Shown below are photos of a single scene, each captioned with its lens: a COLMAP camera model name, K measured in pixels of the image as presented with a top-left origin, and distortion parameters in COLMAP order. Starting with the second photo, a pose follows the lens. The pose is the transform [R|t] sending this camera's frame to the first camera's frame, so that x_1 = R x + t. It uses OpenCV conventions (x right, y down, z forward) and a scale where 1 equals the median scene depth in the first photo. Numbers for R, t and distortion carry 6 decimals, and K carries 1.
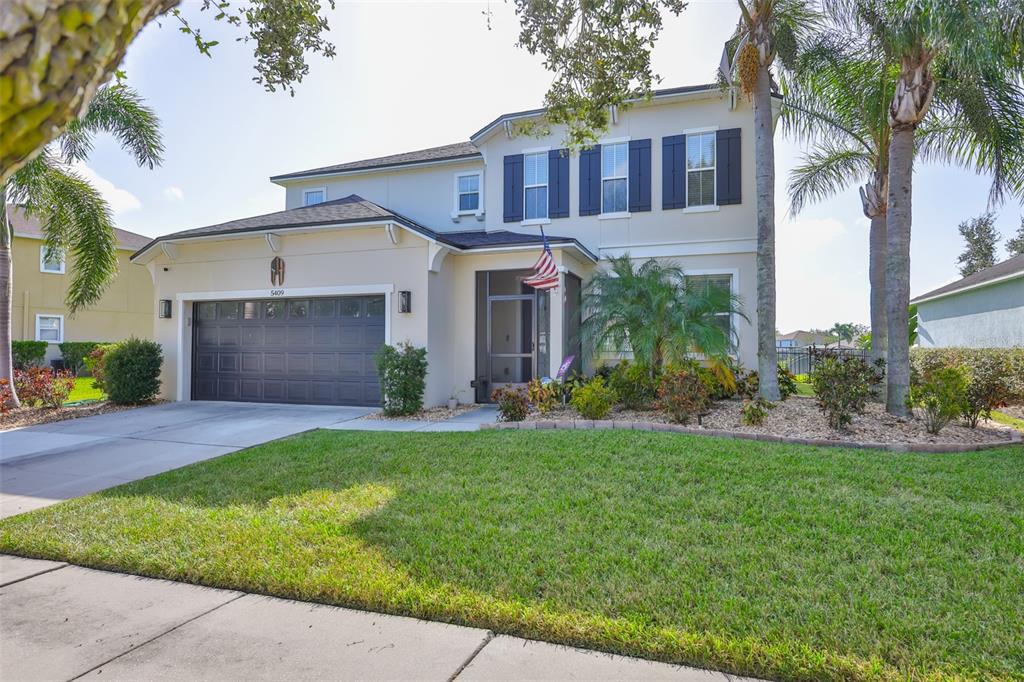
lens RADIAL K [[568.3, 0, 511.5], [0, 568.3, 345.7], [0, 0, 1]] dist [-0.001304, -0.000066]
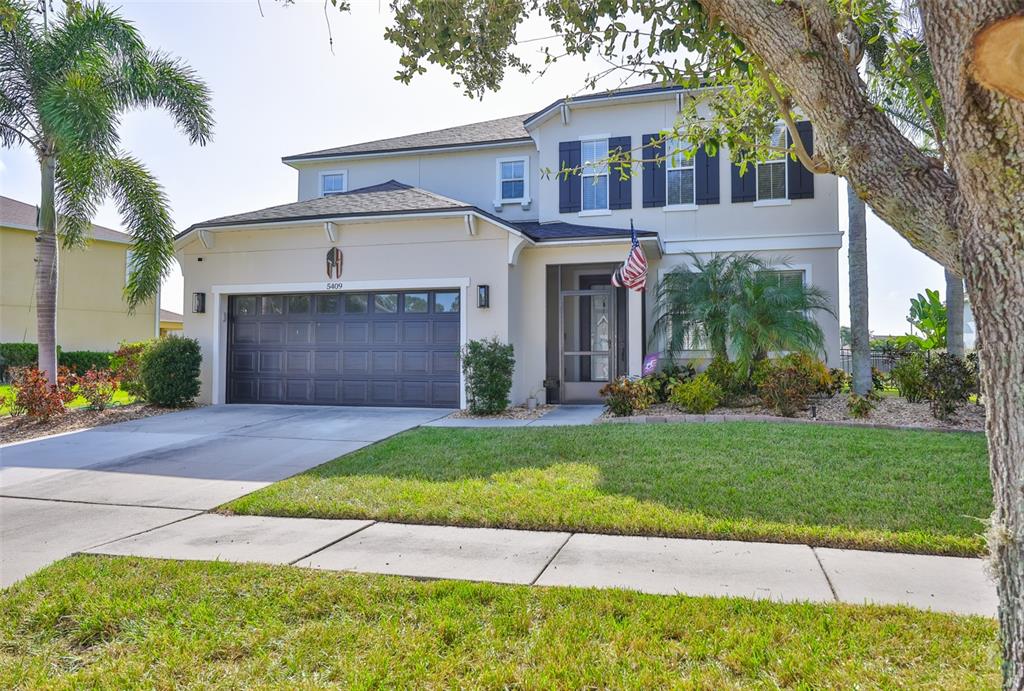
lens RADIAL K [[674.4, 0, 513.7], [0, 674.4, 342.6], [0, 0, 1]] dist [-0.002850, -0.008616]
pose [[0.997715, 0.001407, 0.067545, -0.189059], [-0.000400, 0.999889, -0.014918, 0.015464], [-0.067558, 0.014857, 0.997605, -0.114696]]
